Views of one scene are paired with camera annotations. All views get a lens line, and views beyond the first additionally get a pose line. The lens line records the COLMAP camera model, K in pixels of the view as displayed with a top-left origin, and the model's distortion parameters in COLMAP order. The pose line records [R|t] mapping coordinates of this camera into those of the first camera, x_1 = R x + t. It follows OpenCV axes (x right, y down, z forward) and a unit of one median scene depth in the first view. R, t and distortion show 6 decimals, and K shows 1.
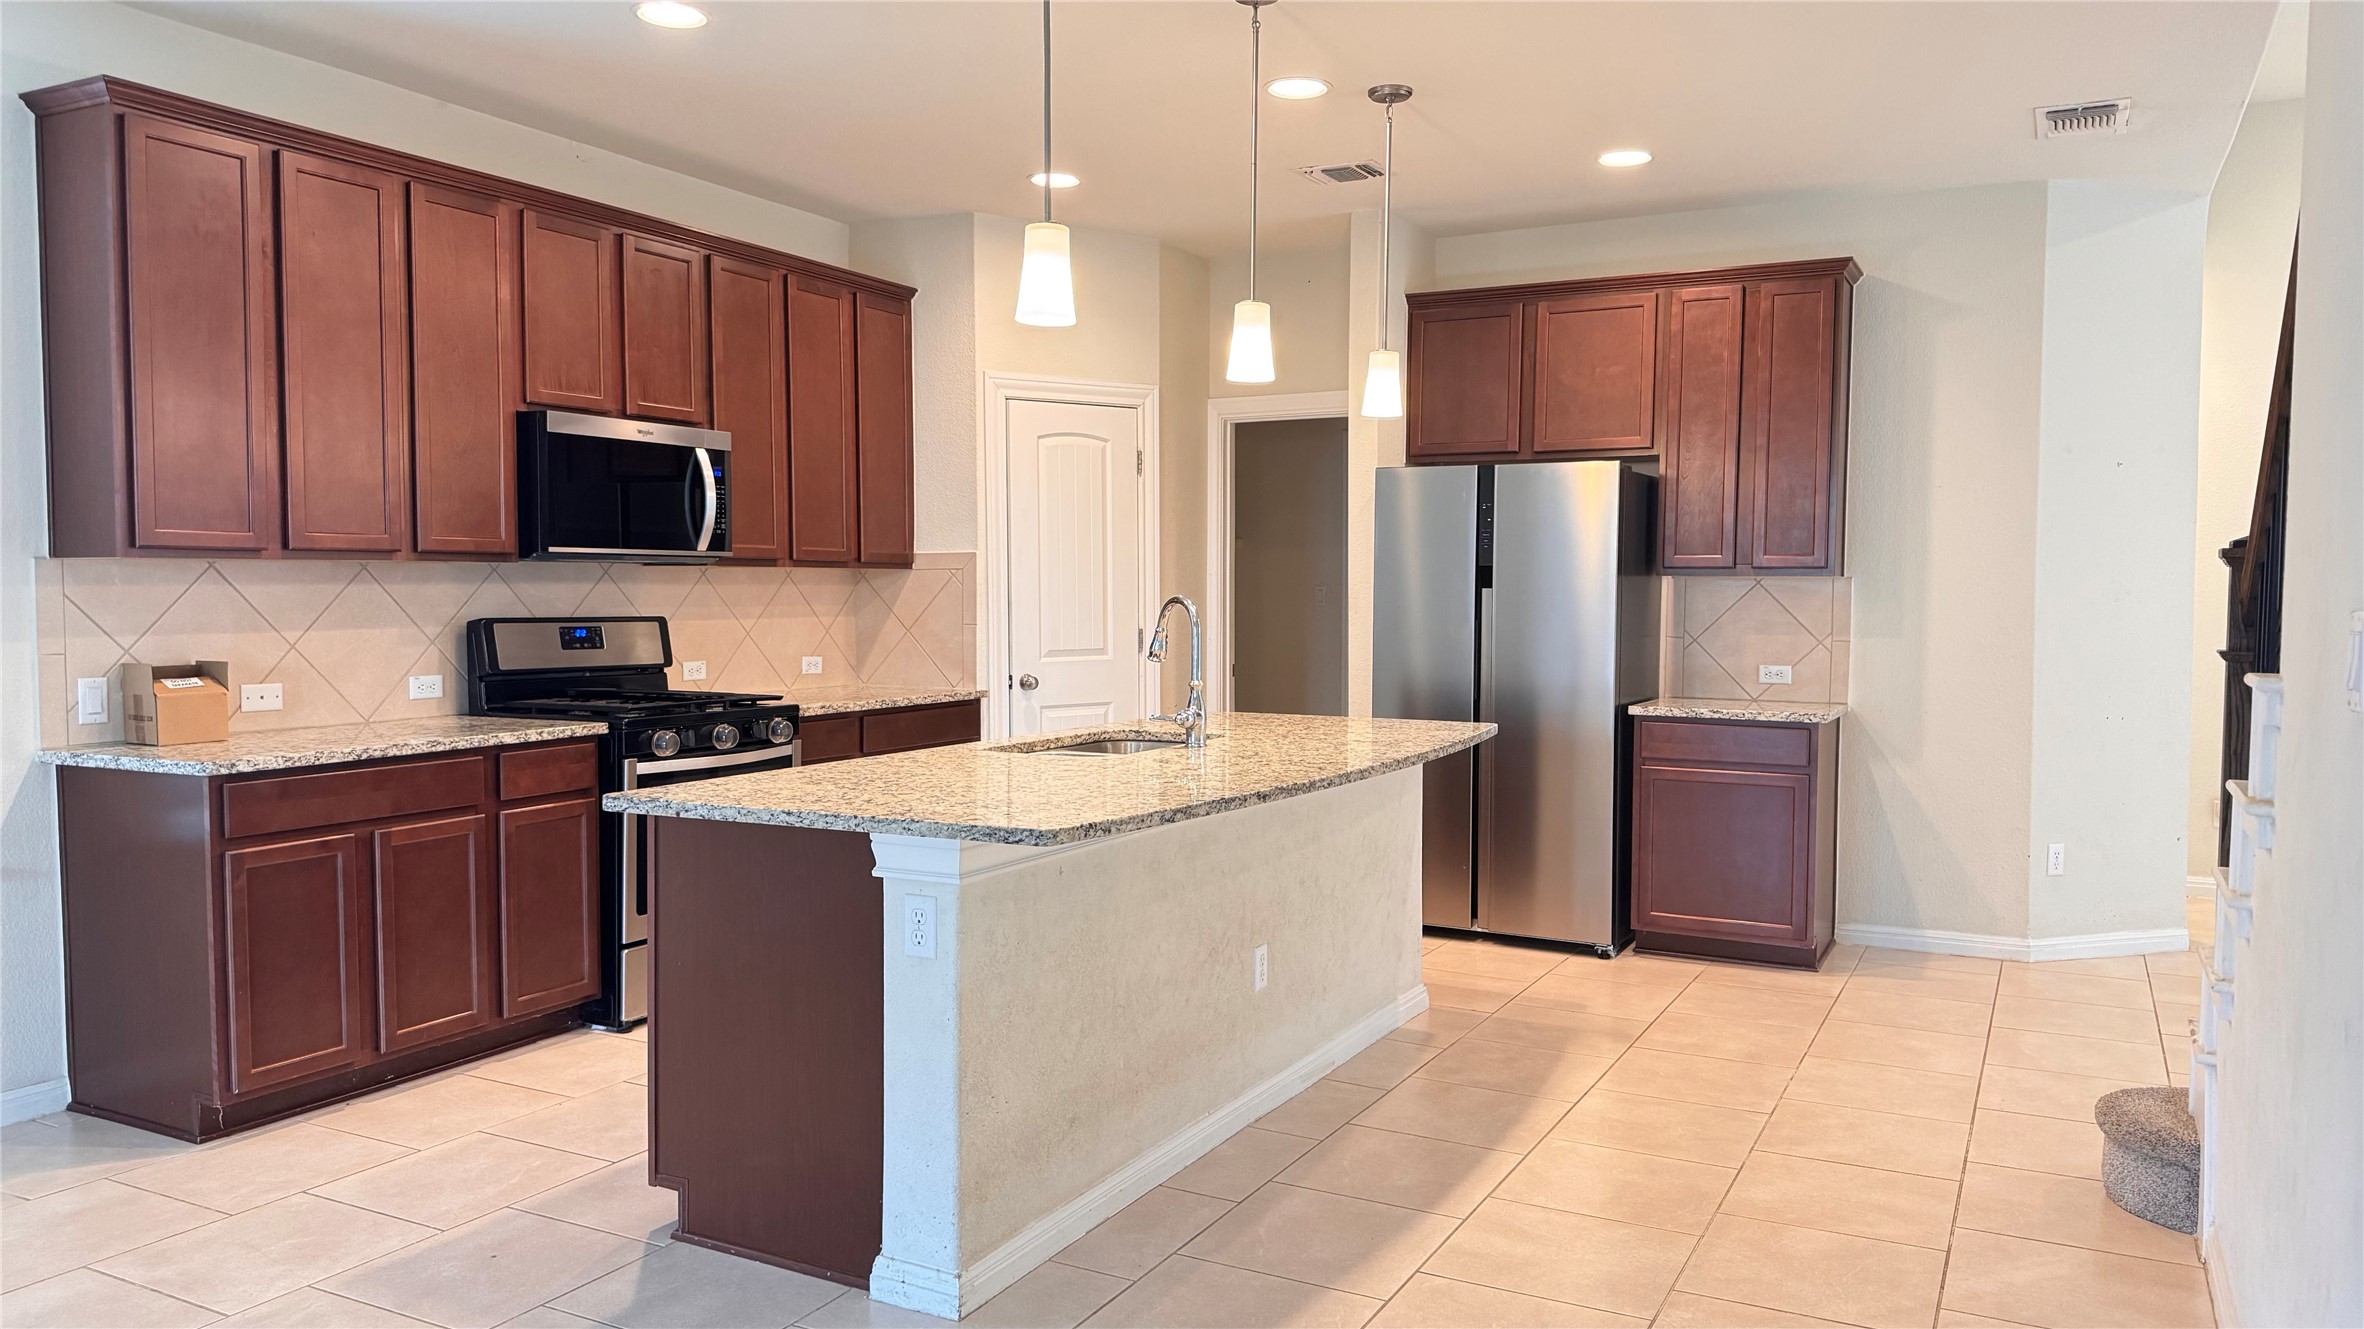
lens RADIAL K [[1678.6, 0, 1189.8], [0, 1678.6, 648.8], [0, 0, 1]] dist [0.103816, -0.170712]
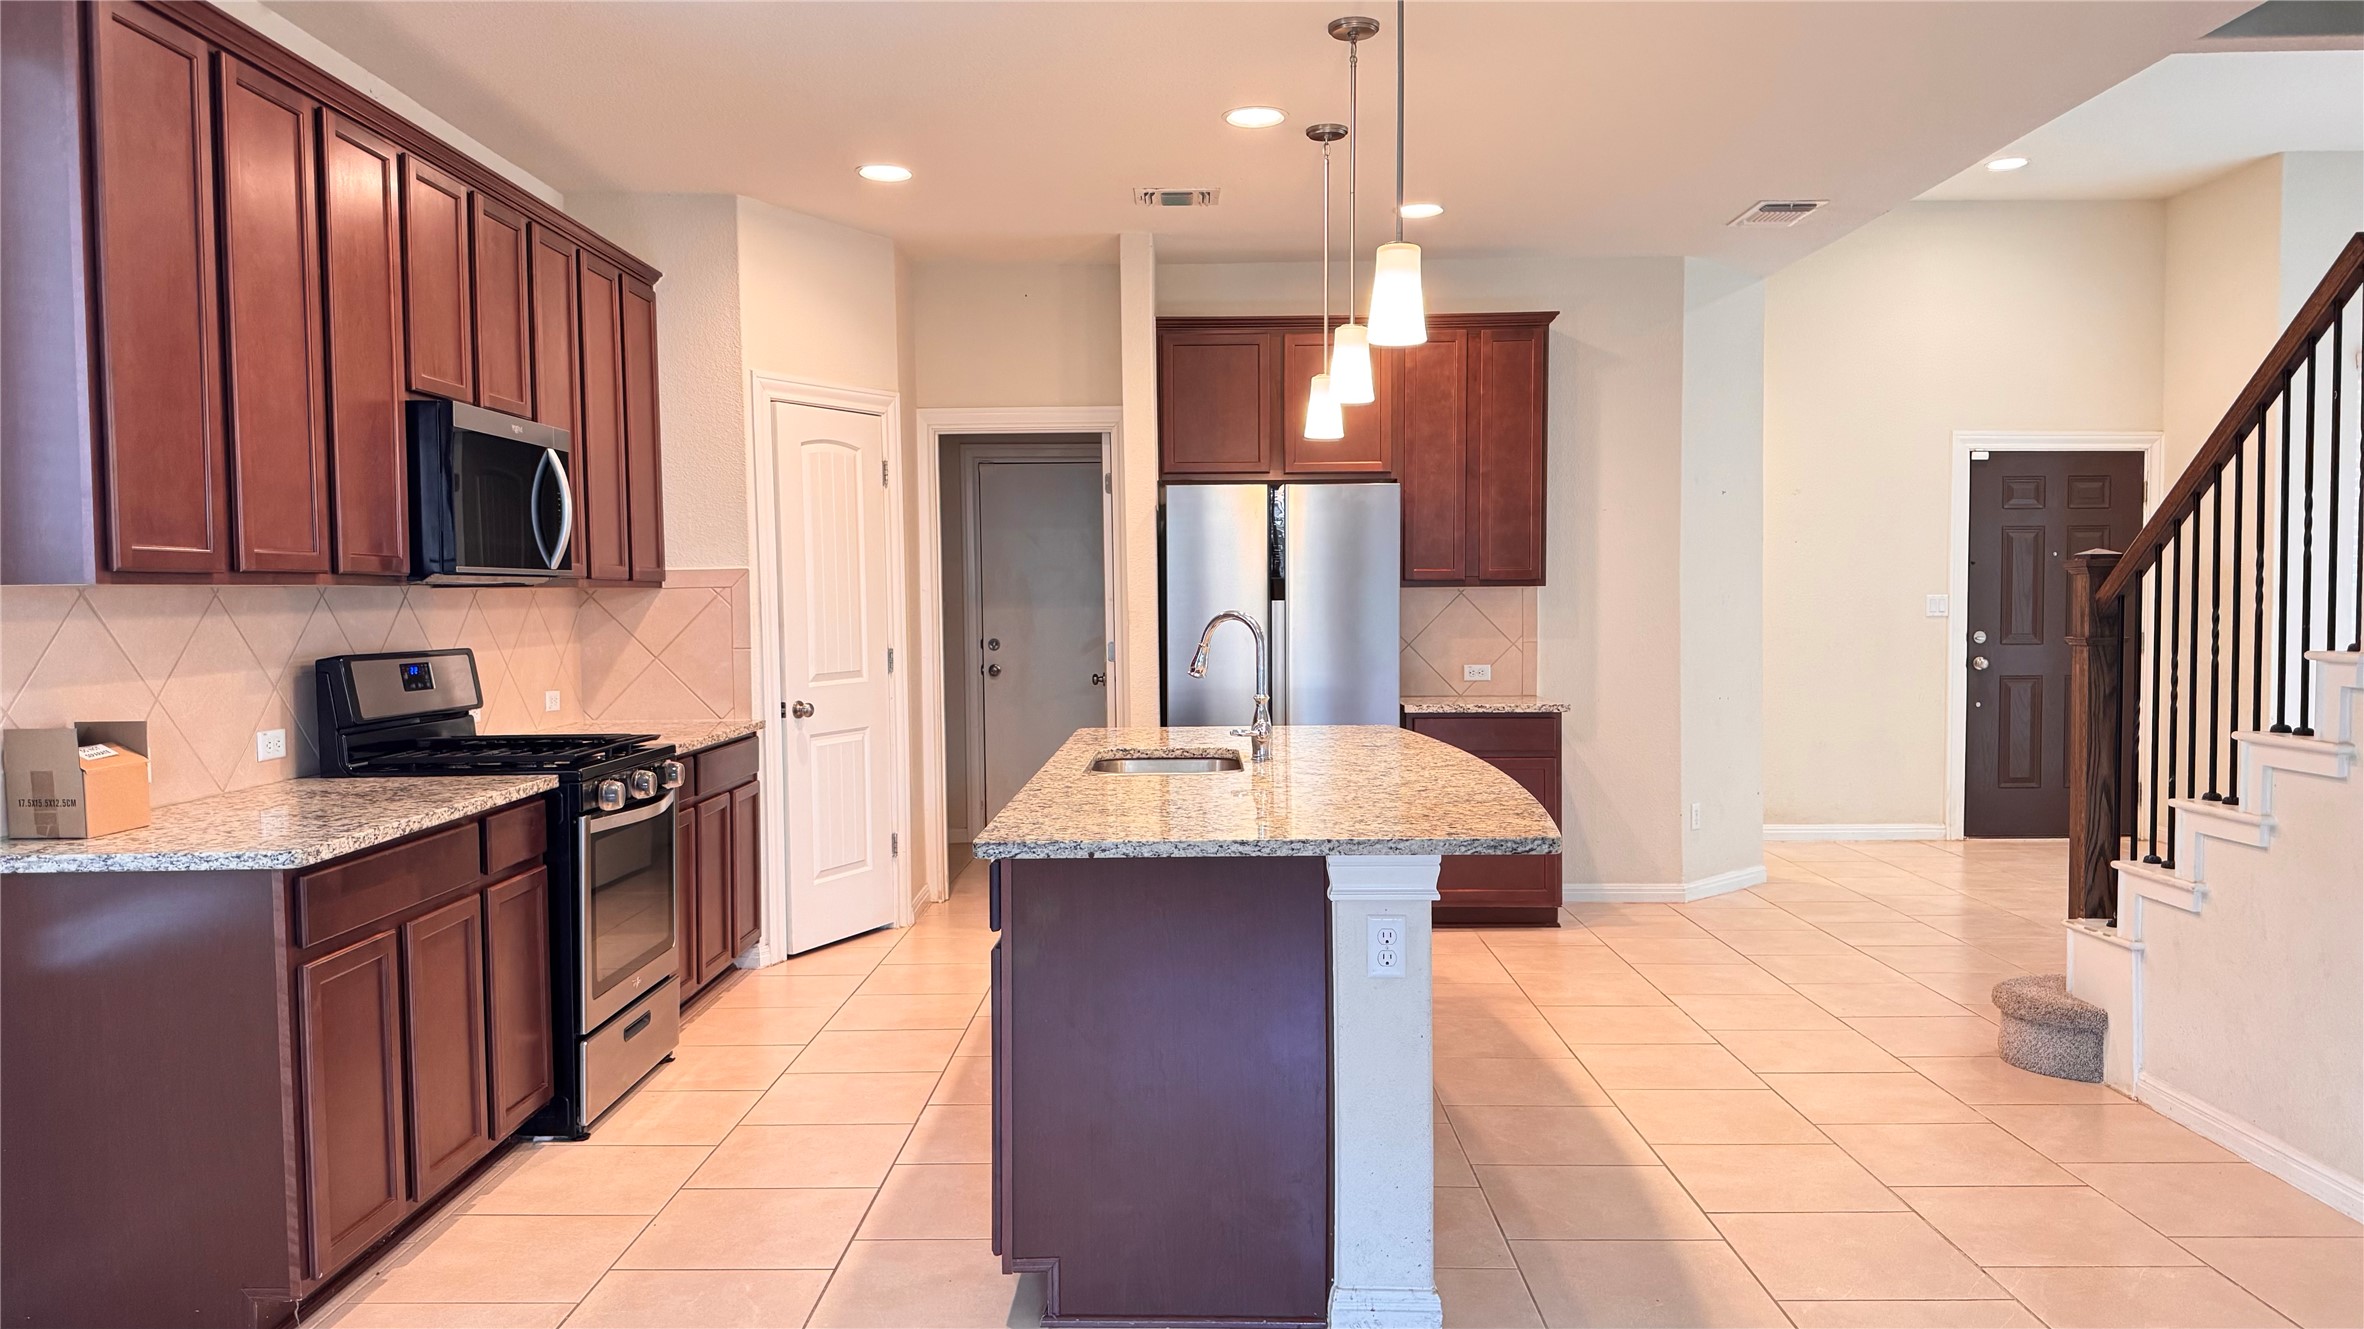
lens RADIAL K [[1678.6, 0, 1189.8], [0, 1678.6, 648.8], [0, 0, 1]] dist [0.103816, -0.170712]
pose [[0.889189, -0.028053, 0.456679, -0.383114], [0.031734, 0.999496, -0.000392, -0.007309], [-0.456438, 0.014841, 0.889632, 0.090937]]
